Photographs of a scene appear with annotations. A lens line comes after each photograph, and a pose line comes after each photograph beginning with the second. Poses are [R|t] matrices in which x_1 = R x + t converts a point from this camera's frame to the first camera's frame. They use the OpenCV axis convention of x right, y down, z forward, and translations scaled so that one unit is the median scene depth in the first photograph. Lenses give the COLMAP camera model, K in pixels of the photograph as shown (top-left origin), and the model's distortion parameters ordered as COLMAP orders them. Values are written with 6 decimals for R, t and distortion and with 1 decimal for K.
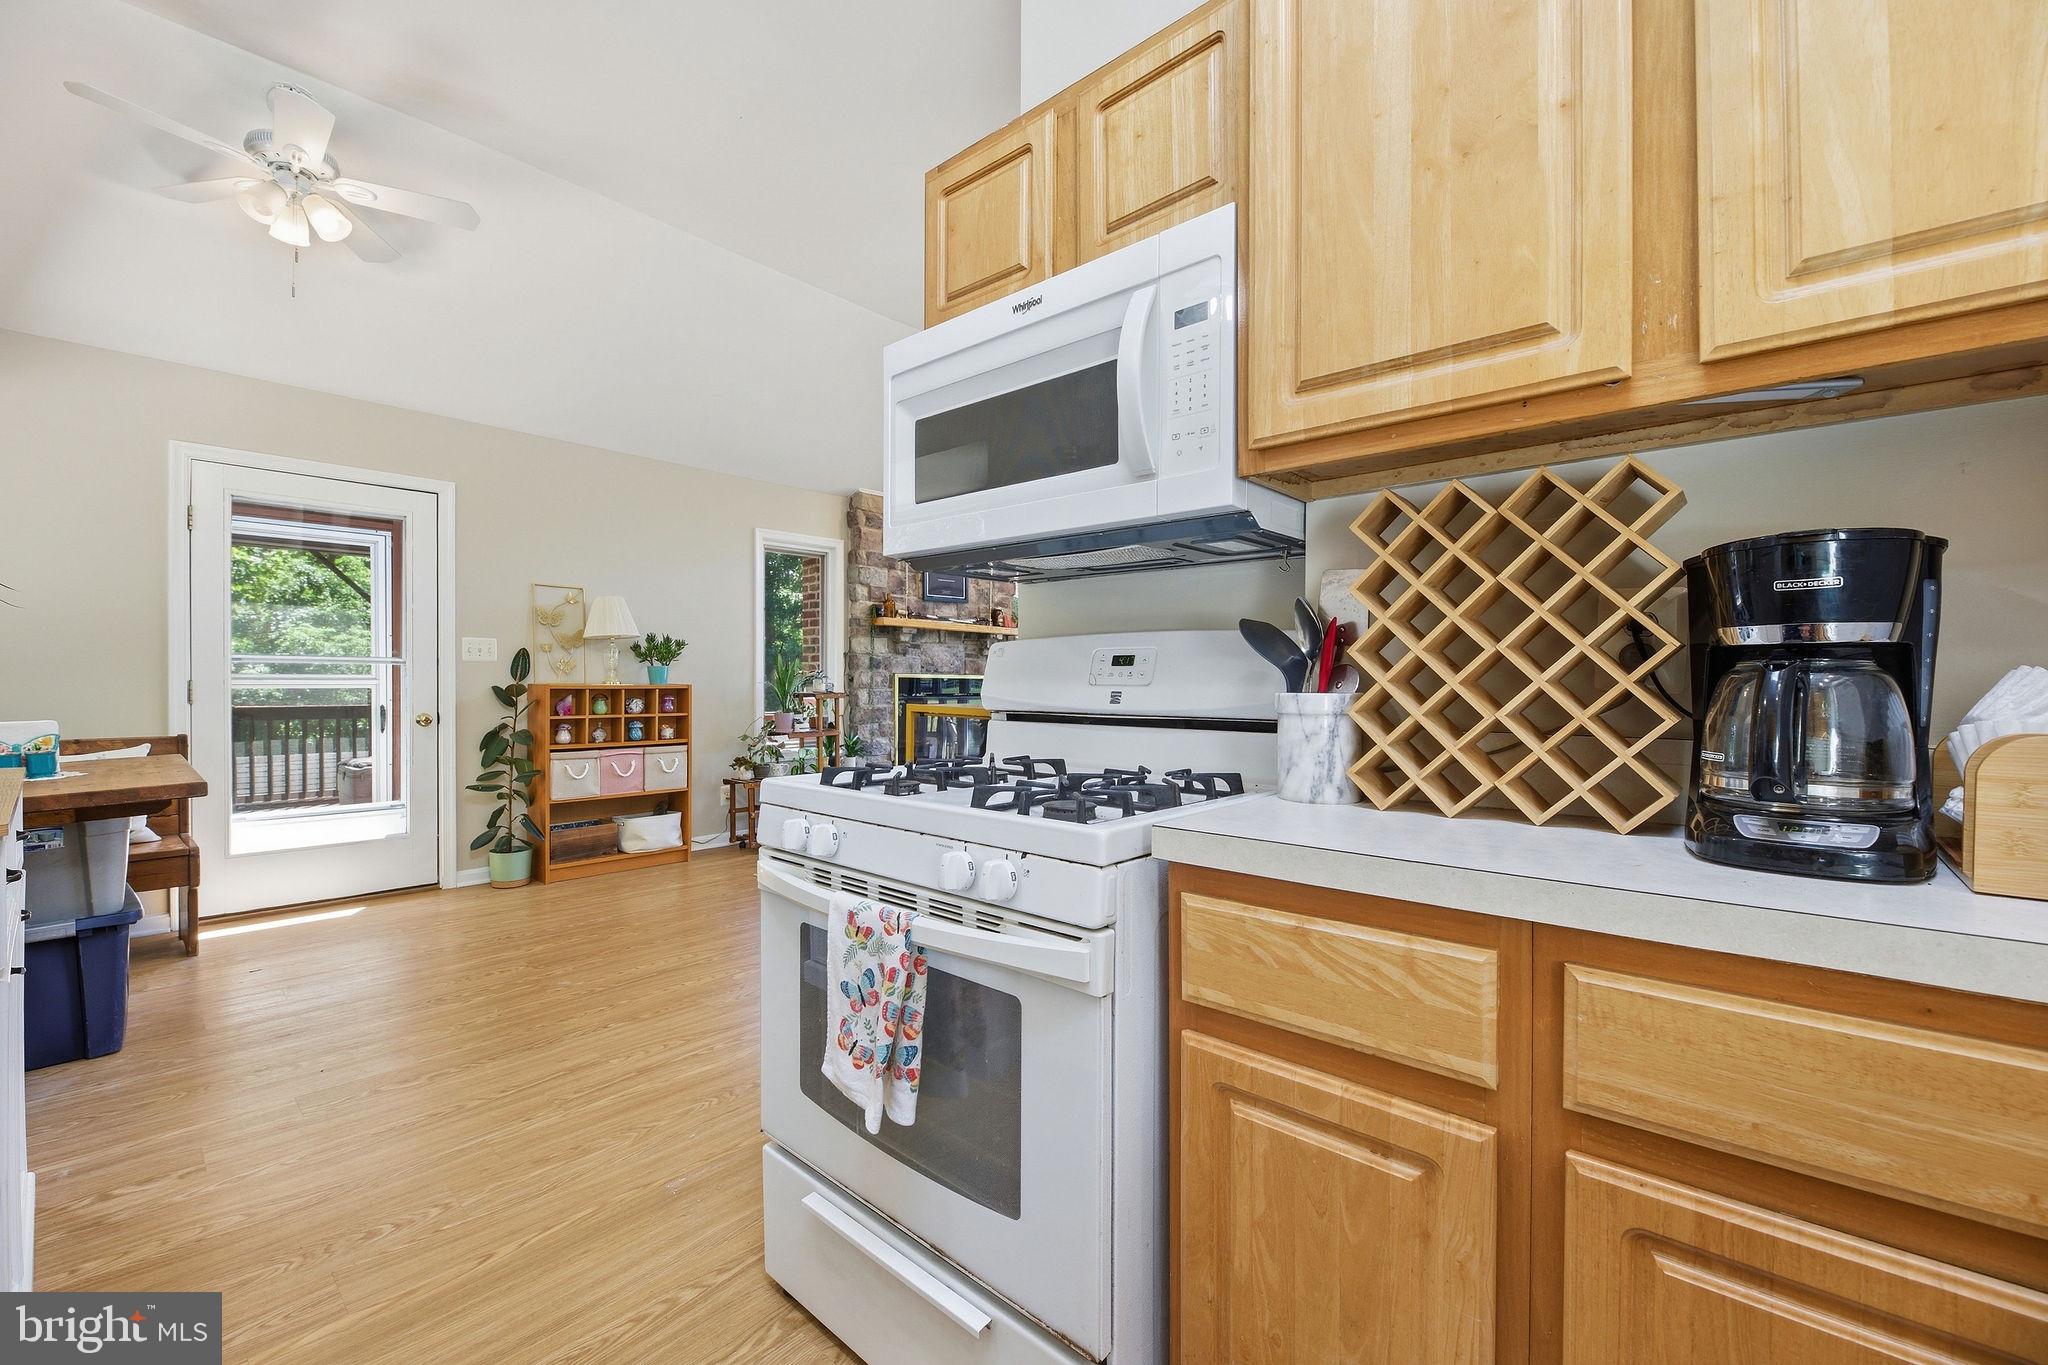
lens RADIAL K [[829.9, 0, 1015.3], [0, 829.9, 676.4], [0, 0, 1]] dist [0.001681, -0.005497]
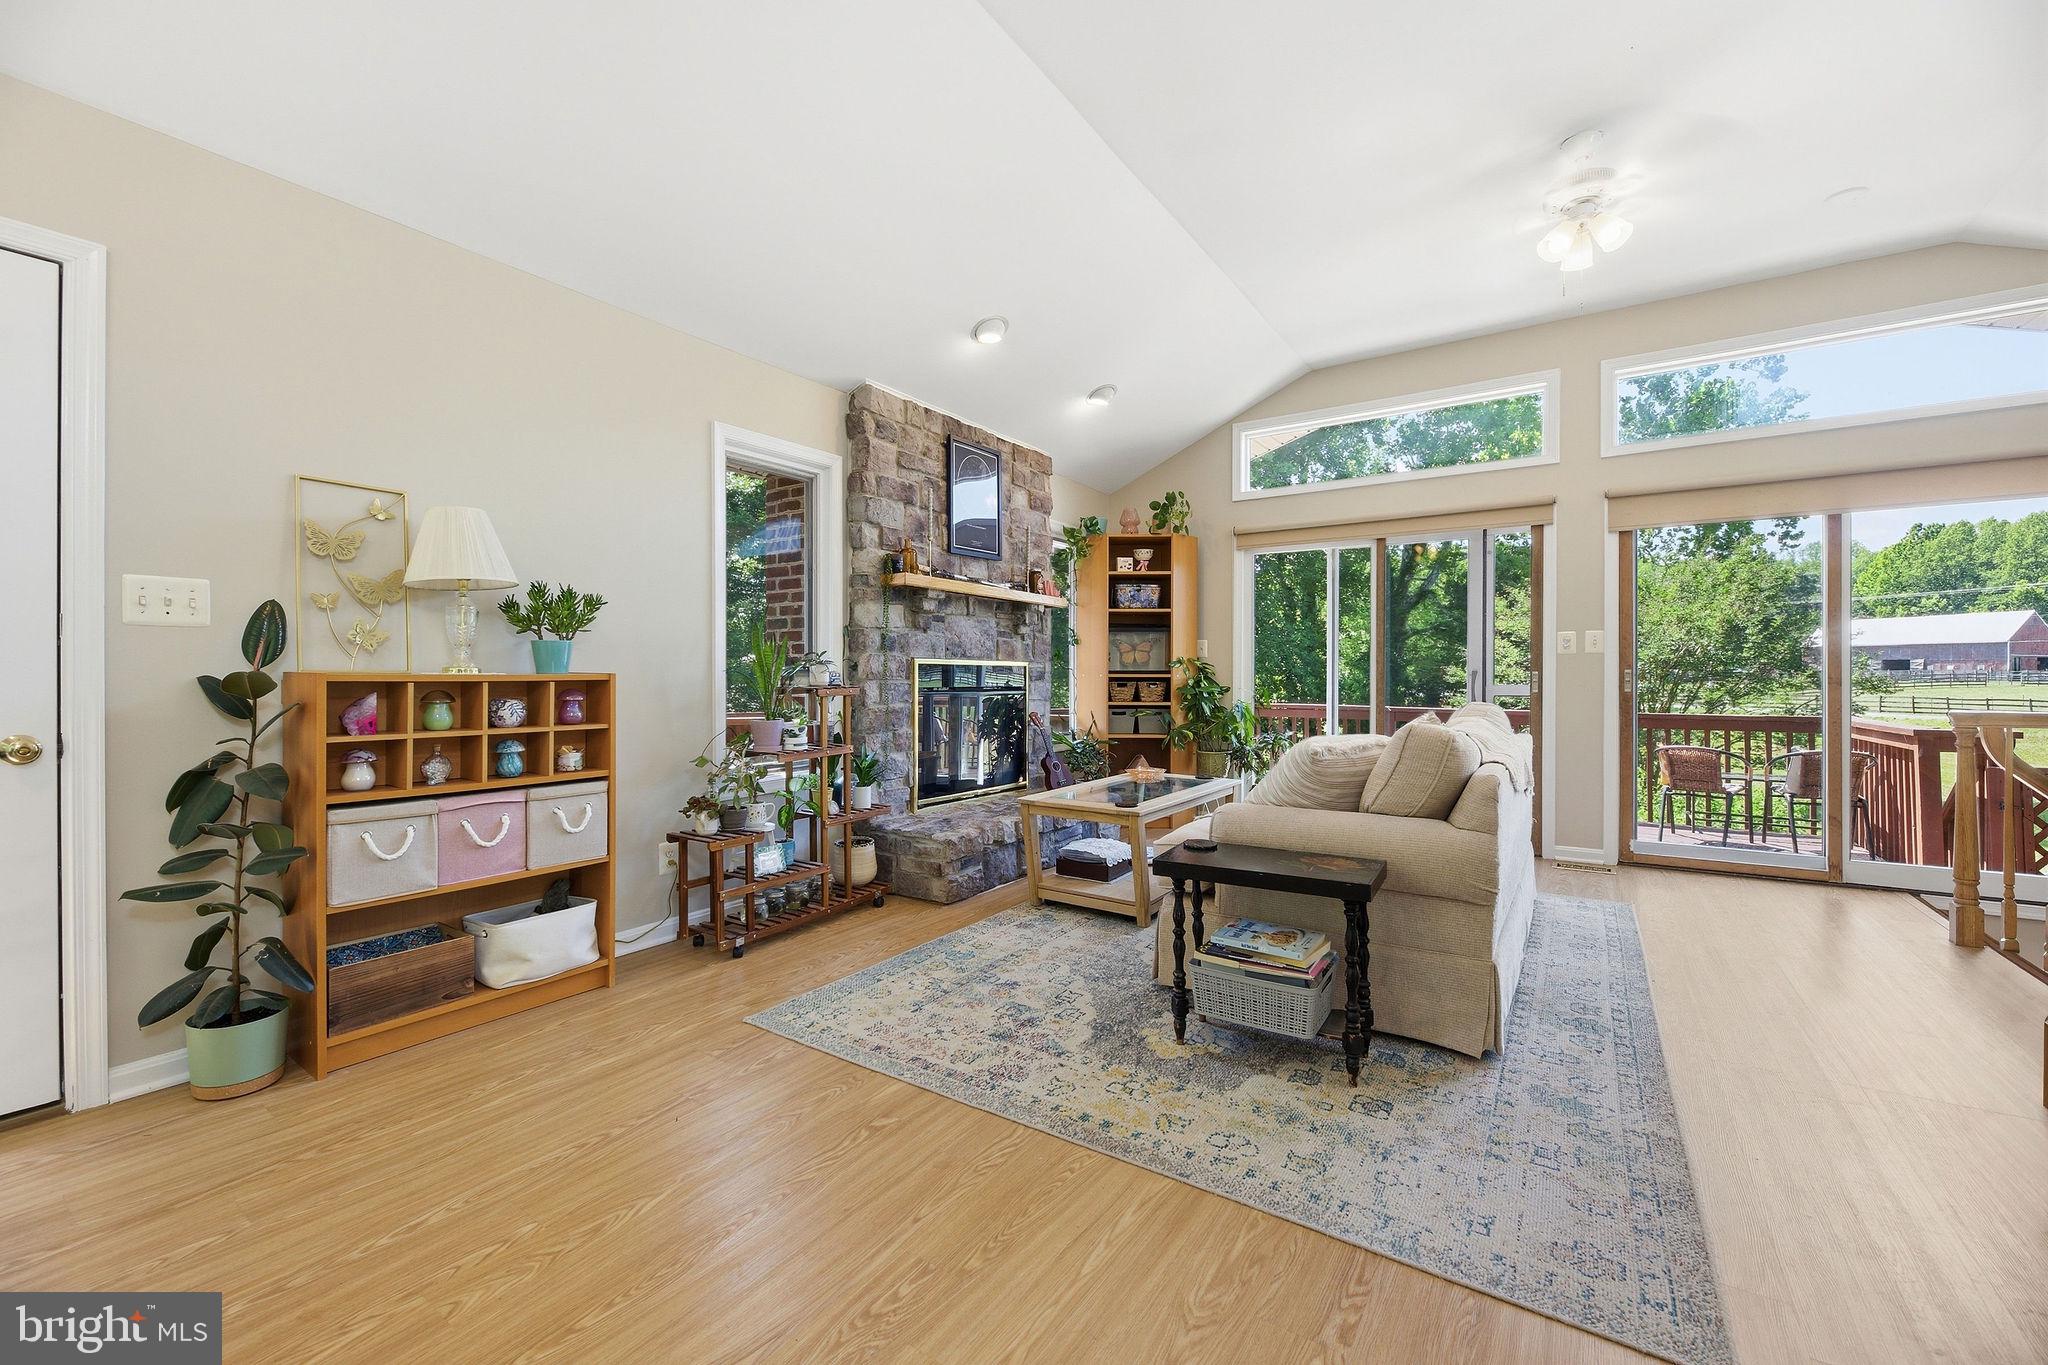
lens RADIAL K [[832.4, 0, 1022.5], [0, 832.4, 666.9], [0, 0, 1]] dist [0.000816, -0.005375]
pose [[0.991146, -0.002236, 0.132759, -0.192230], [0.002510, 0.999995, -0.001895, 0.007263], [-0.132754, 0.002211, 0.991147, 0.405616]]
